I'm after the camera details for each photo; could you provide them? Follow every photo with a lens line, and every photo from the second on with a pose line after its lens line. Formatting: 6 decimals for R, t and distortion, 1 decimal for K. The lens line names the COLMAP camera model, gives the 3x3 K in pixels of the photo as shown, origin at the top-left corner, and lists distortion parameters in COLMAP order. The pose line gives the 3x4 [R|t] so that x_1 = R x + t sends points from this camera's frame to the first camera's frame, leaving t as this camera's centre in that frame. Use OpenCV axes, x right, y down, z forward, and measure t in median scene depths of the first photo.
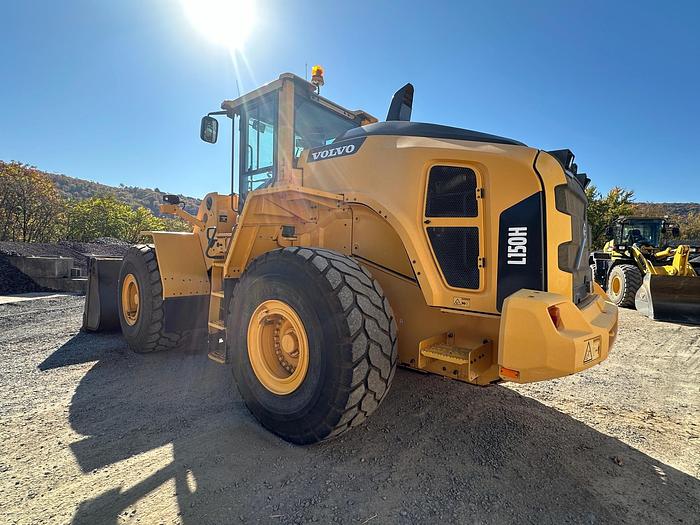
lens RADIAL K [[341.7, 0, 348.6], [0, 341.7, 259.5], [0, 0, 1]] dist [-0.000607, 0.000726]
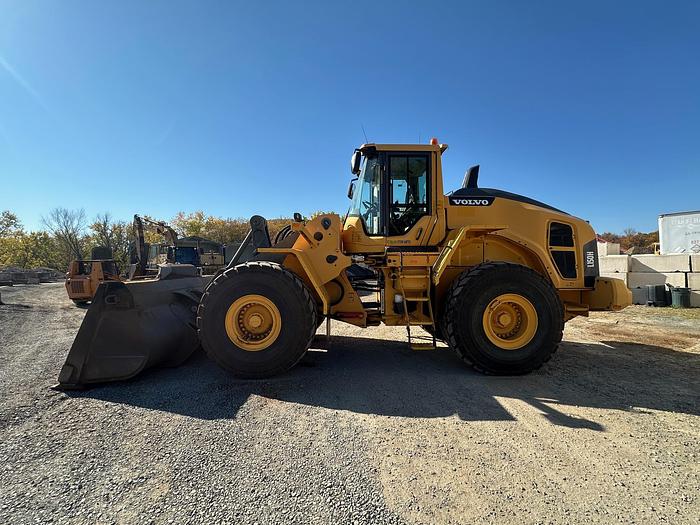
lens RADIAL K [[301.9, 0, 350.7], [0, 301.9, 260.7], [0, 0, 1]] dist [-0.002317, 0.000508]
pose [[0.754342, -0.016916, 0.656263, -1.927994], [0.037473, 0.999148, -0.017319, -0.049226], [-0.655411, 0.037657, 0.754333, 0.426781]]
